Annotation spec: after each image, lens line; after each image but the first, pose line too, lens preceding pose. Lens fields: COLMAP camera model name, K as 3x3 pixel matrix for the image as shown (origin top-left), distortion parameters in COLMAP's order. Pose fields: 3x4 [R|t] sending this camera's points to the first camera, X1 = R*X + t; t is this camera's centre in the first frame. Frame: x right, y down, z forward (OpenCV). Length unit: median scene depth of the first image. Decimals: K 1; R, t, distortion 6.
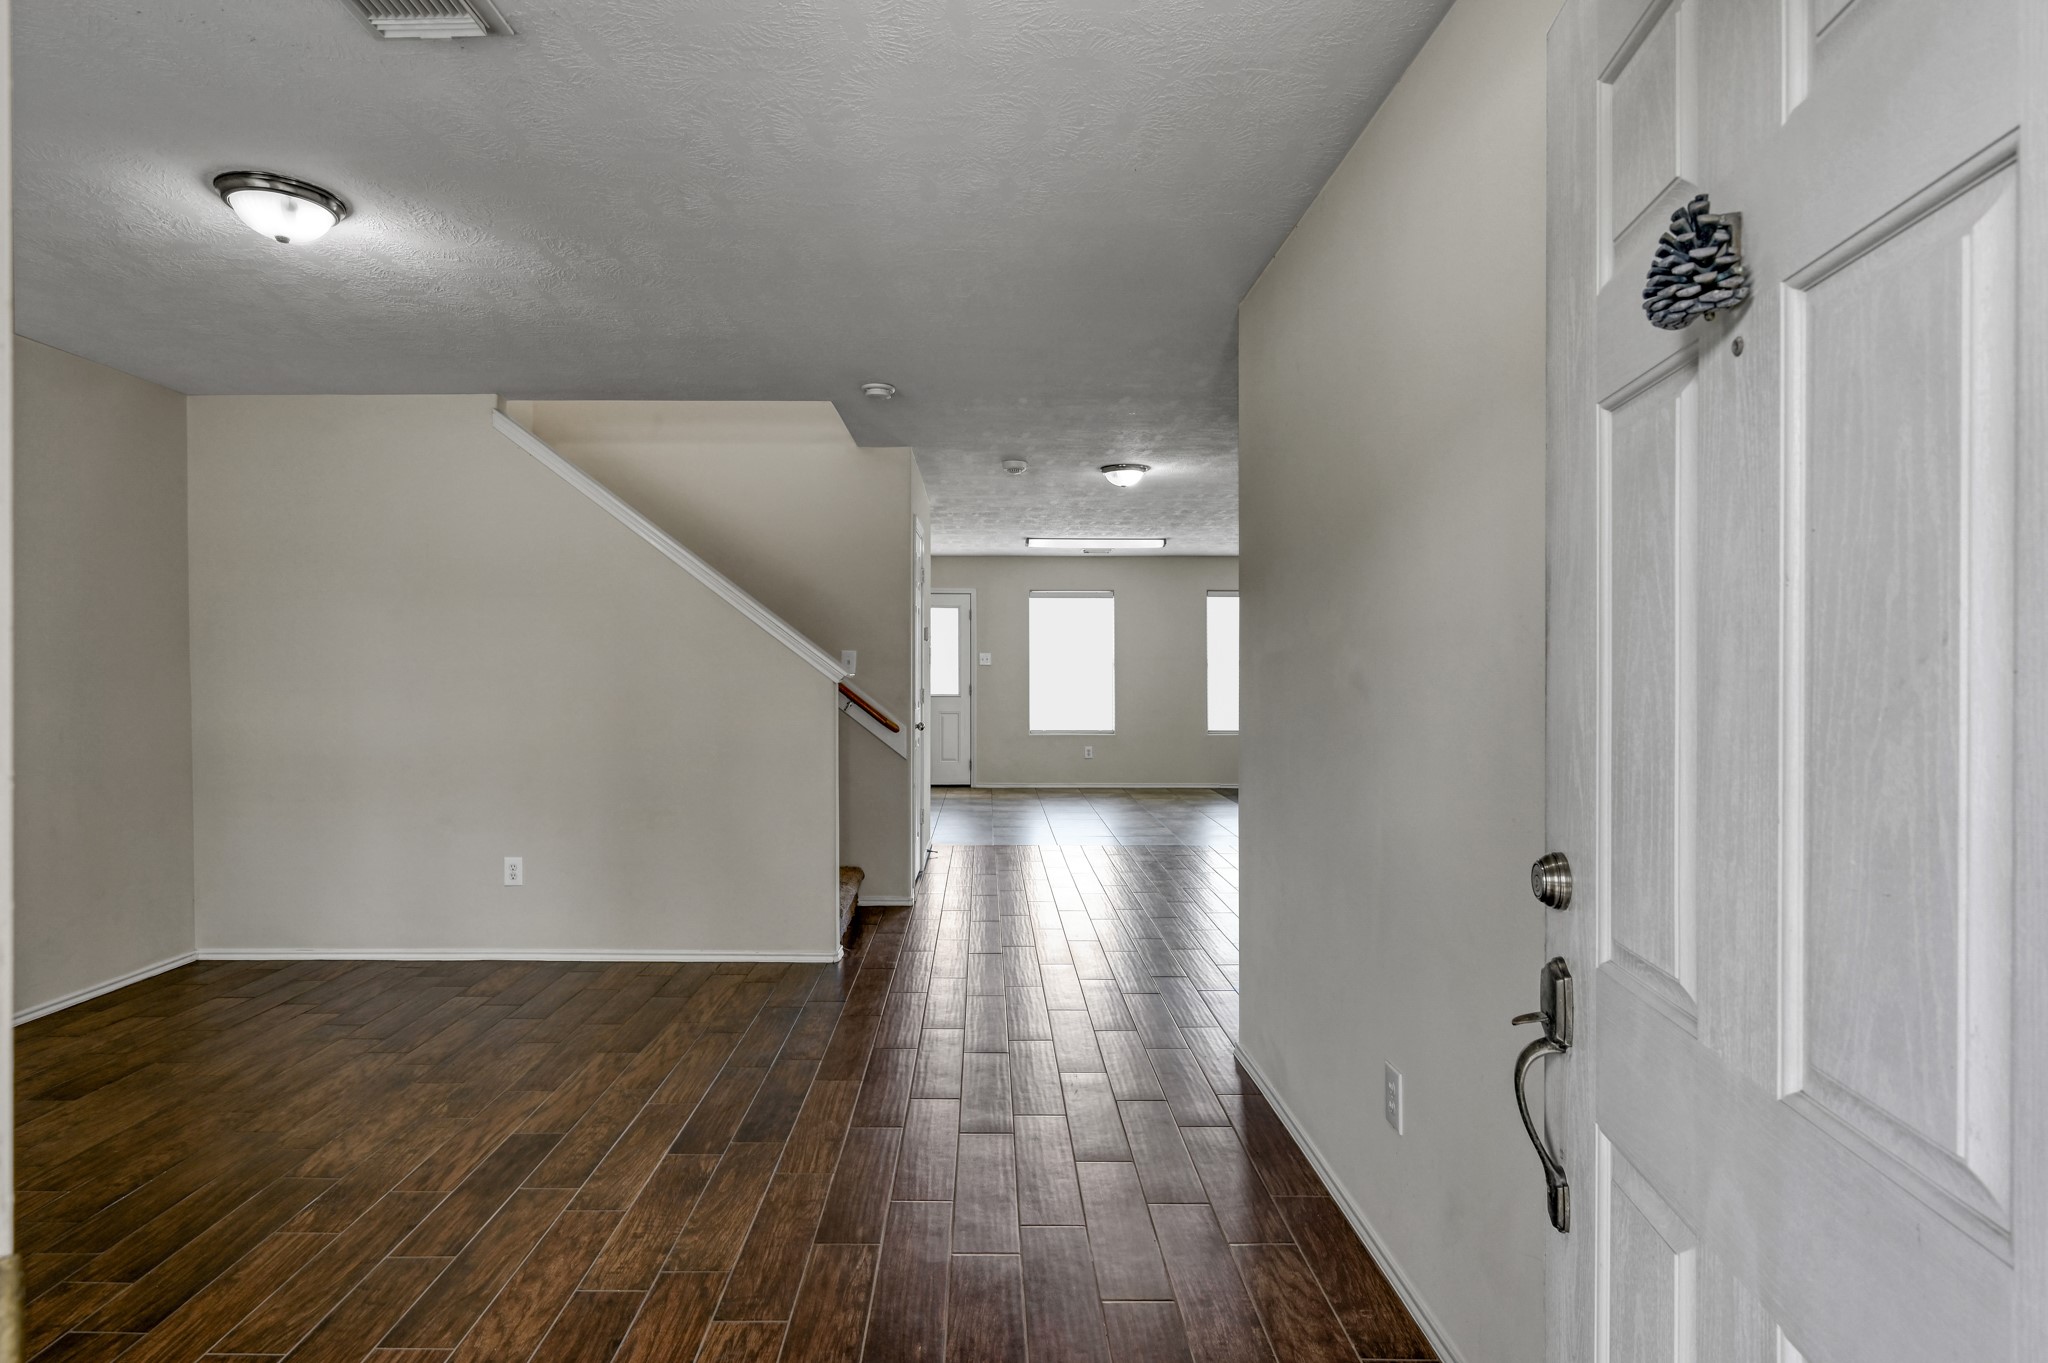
lens RADIAL K [[1054.5, 0, 972.1], [0, 1054.5, 674.6], [0, 0, 1]] dist [-0.001601, -0.000455]
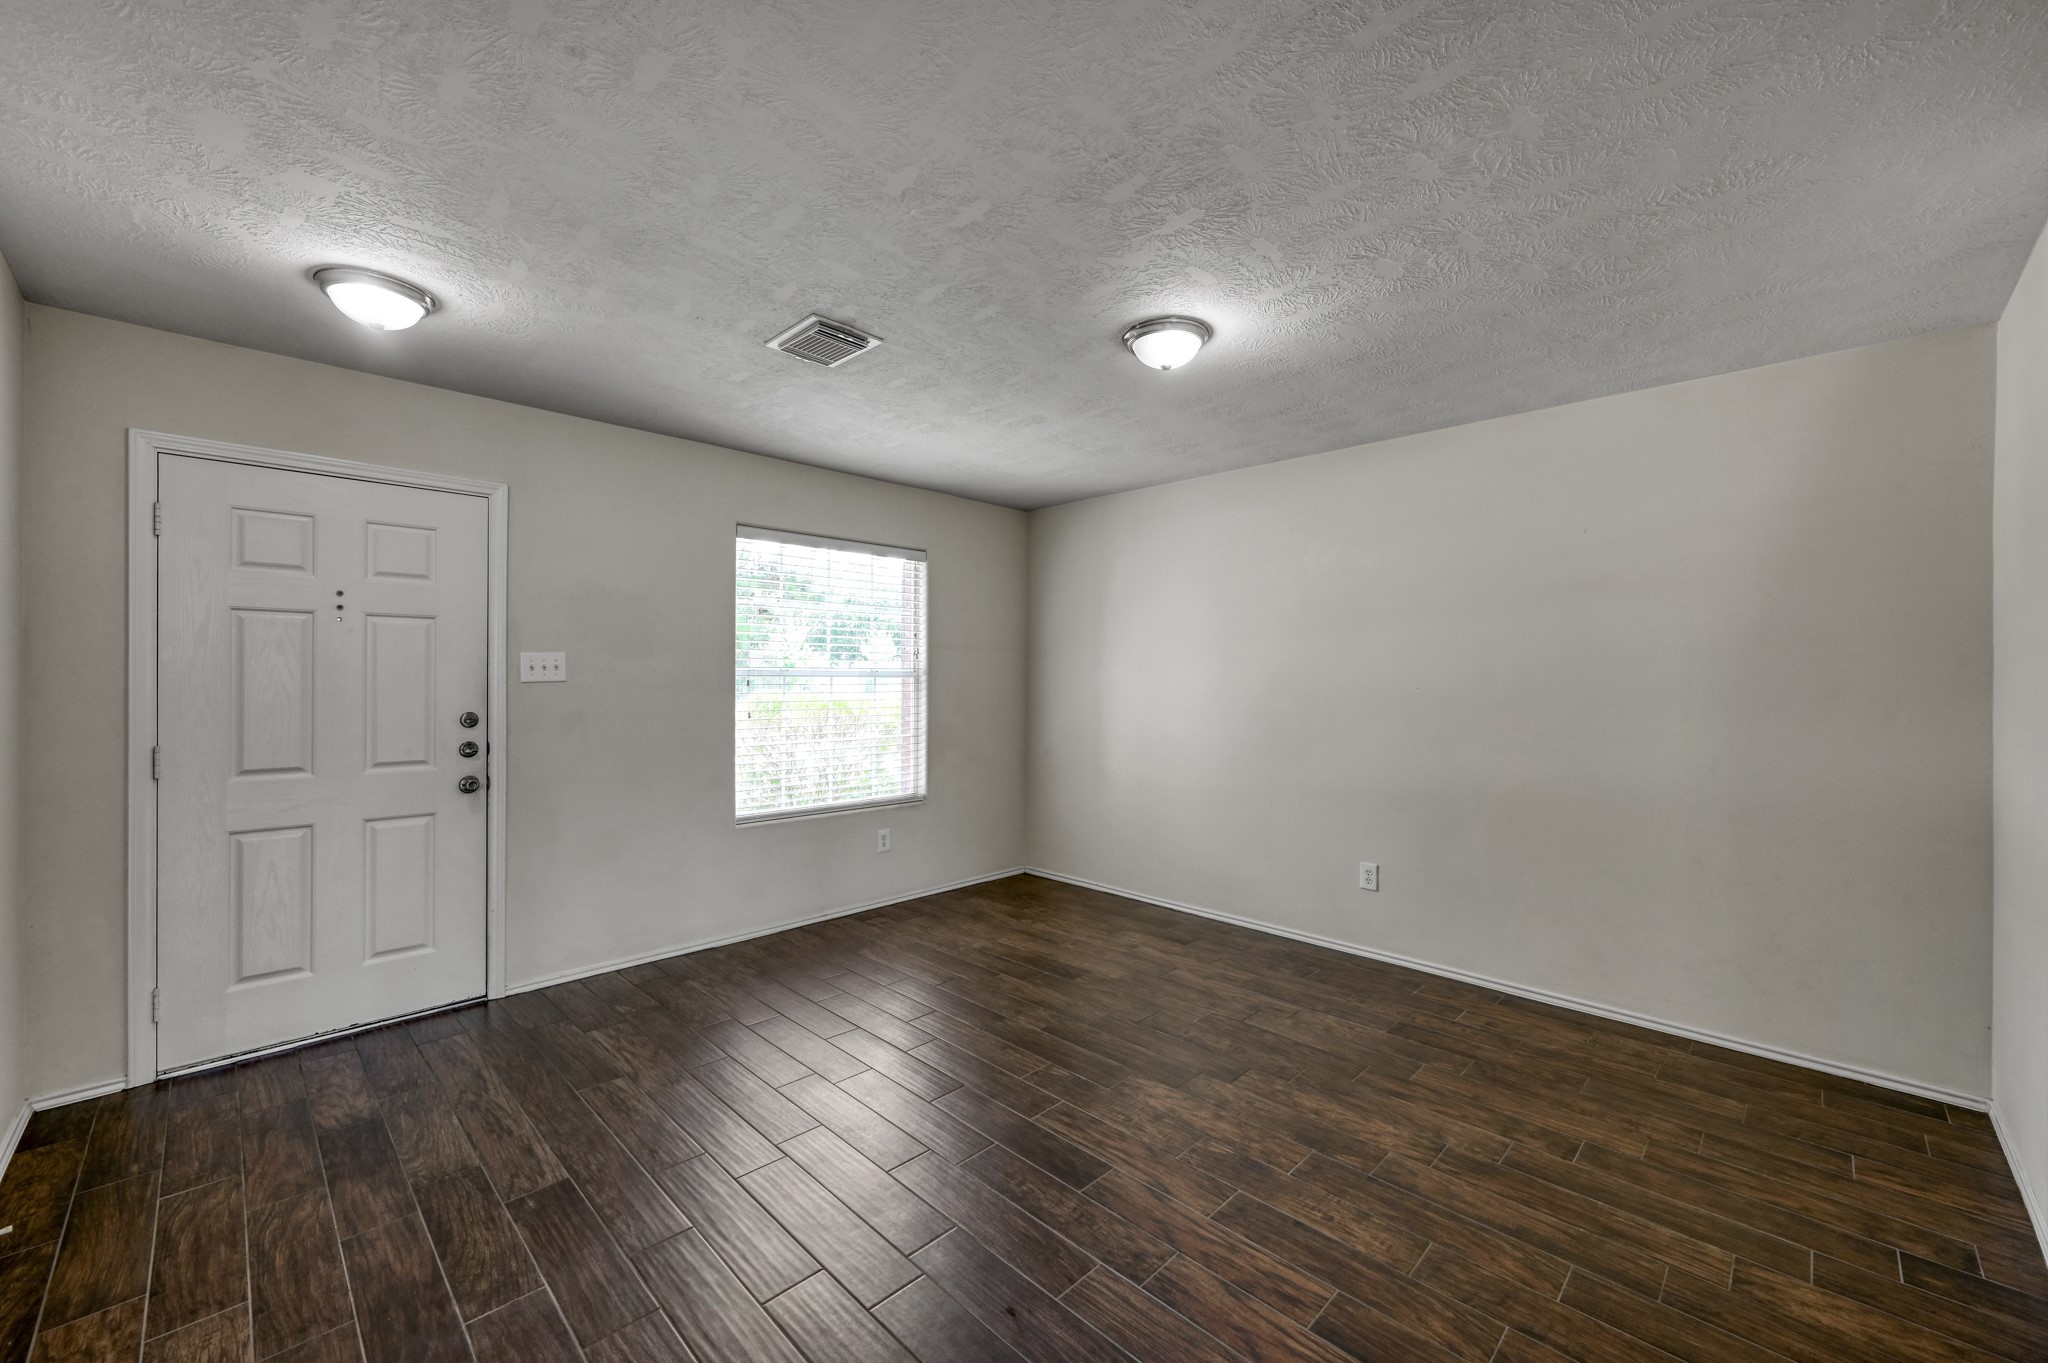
lens RADIAL K [[810.7, 0, 1028.7], [0, 810.7, 678.6], [0, 0, 1]] dist [0.000874, -0.000453]
pose [[-0.695478, -0.001729, -0.718546, 0.158972], [-0.007425, 0.999961, 0.004781, -0.027258], [0.718509, 0.008660, -0.695463, 1.357555]]
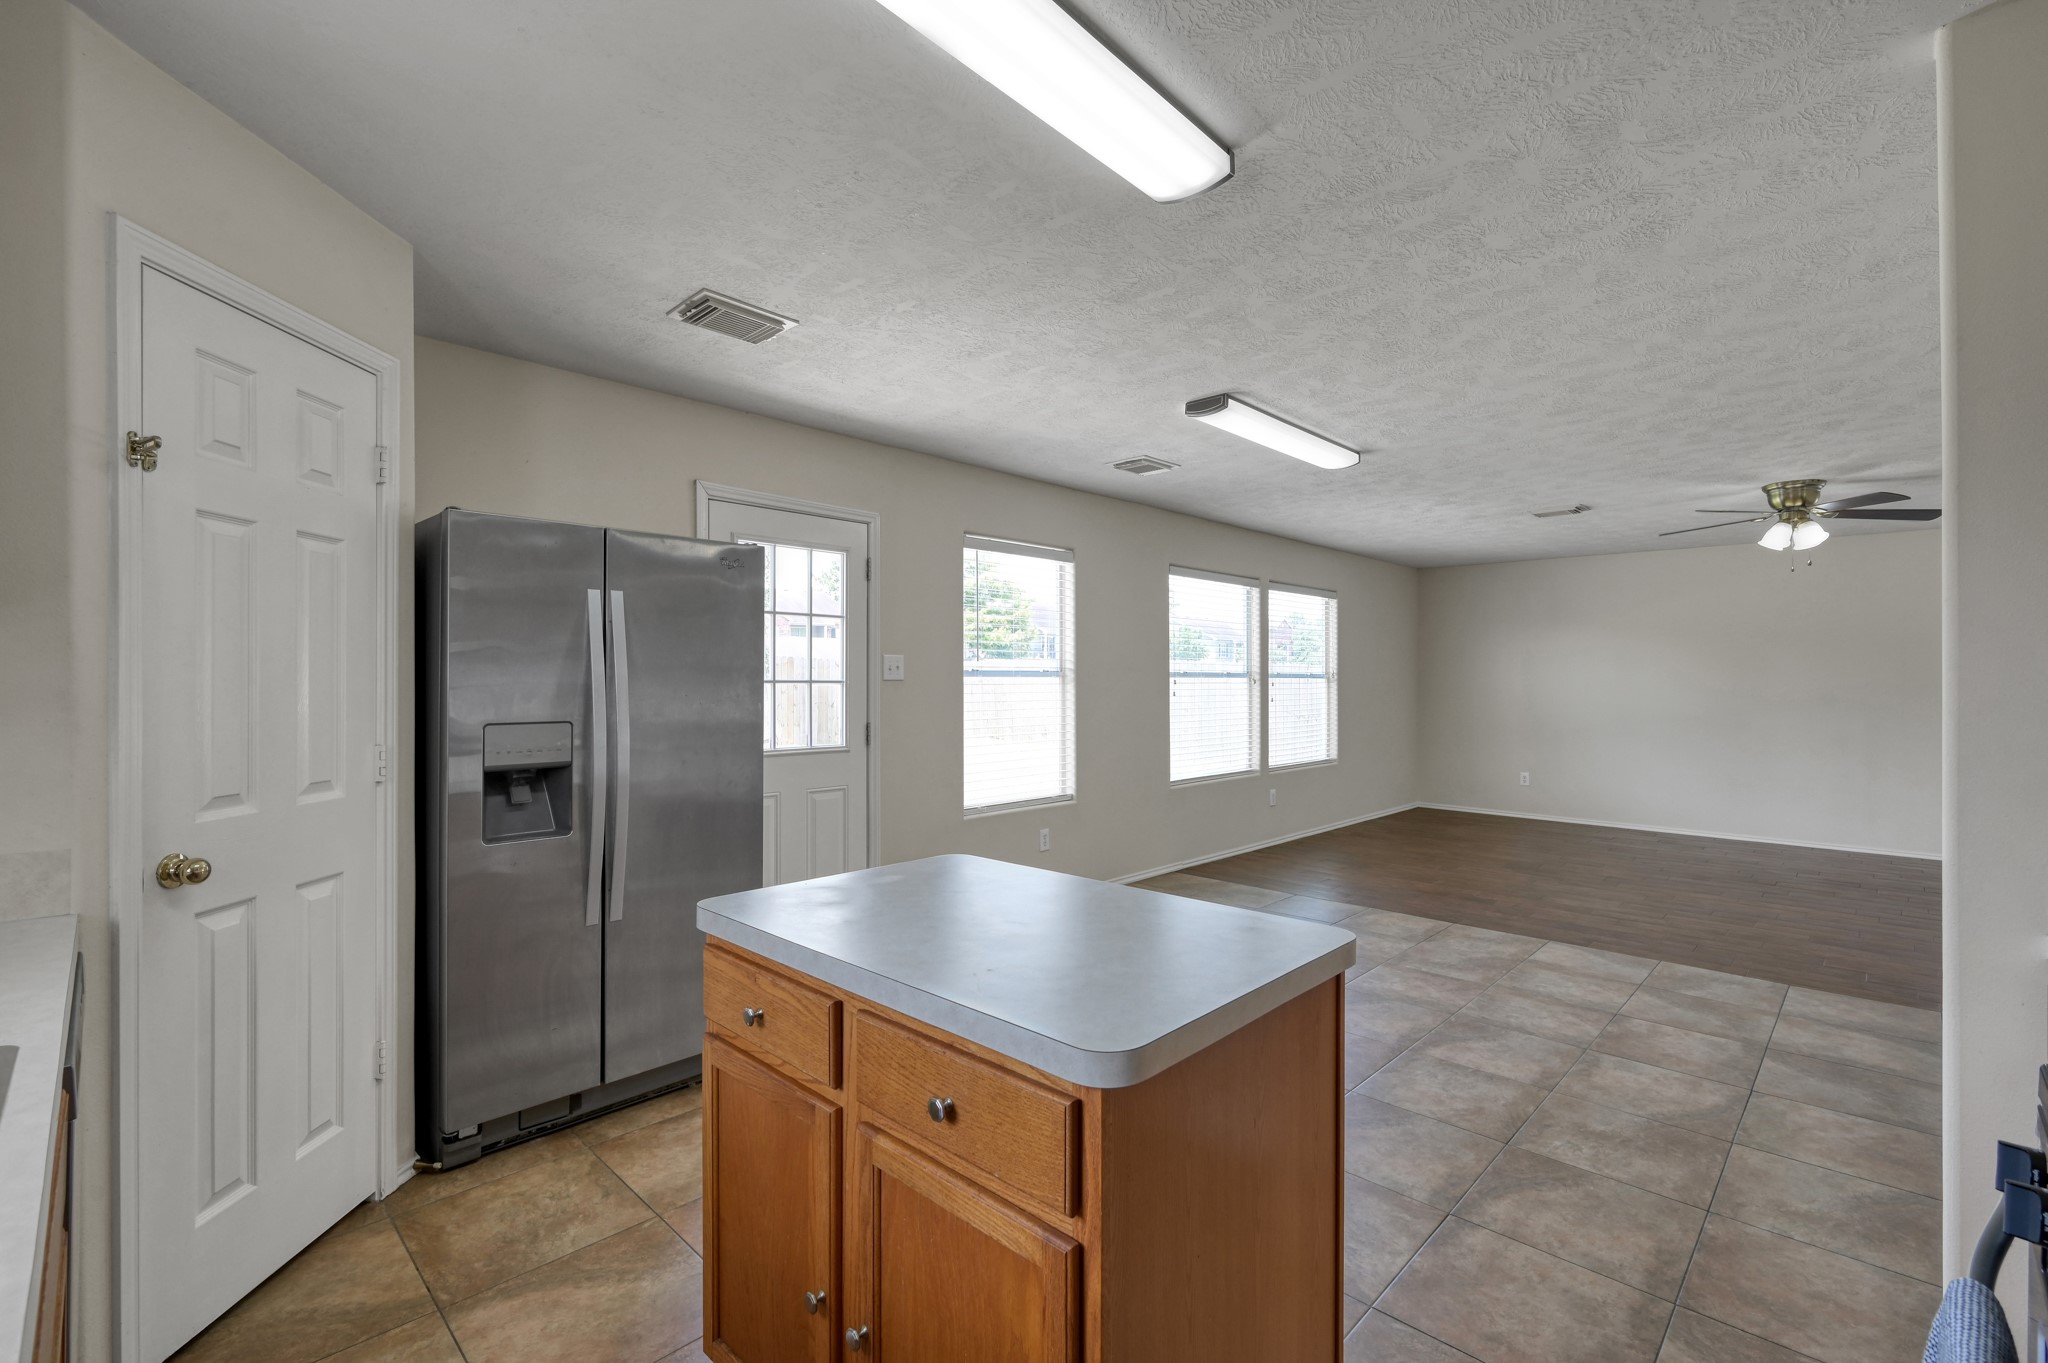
lens RADIAL K [[893.3, 0, 1031.6], [0, 893.3, 671.4], [0, 0, 1]] dist [-0.004186, 0.002413]
pose [[0.685061, 0.009225, 0.728428, -0.837888], [-0.001005, 0.999931, -0.011718, -0.028102], [-0.728485, 0.007295, 0.685022, 2.482143]]
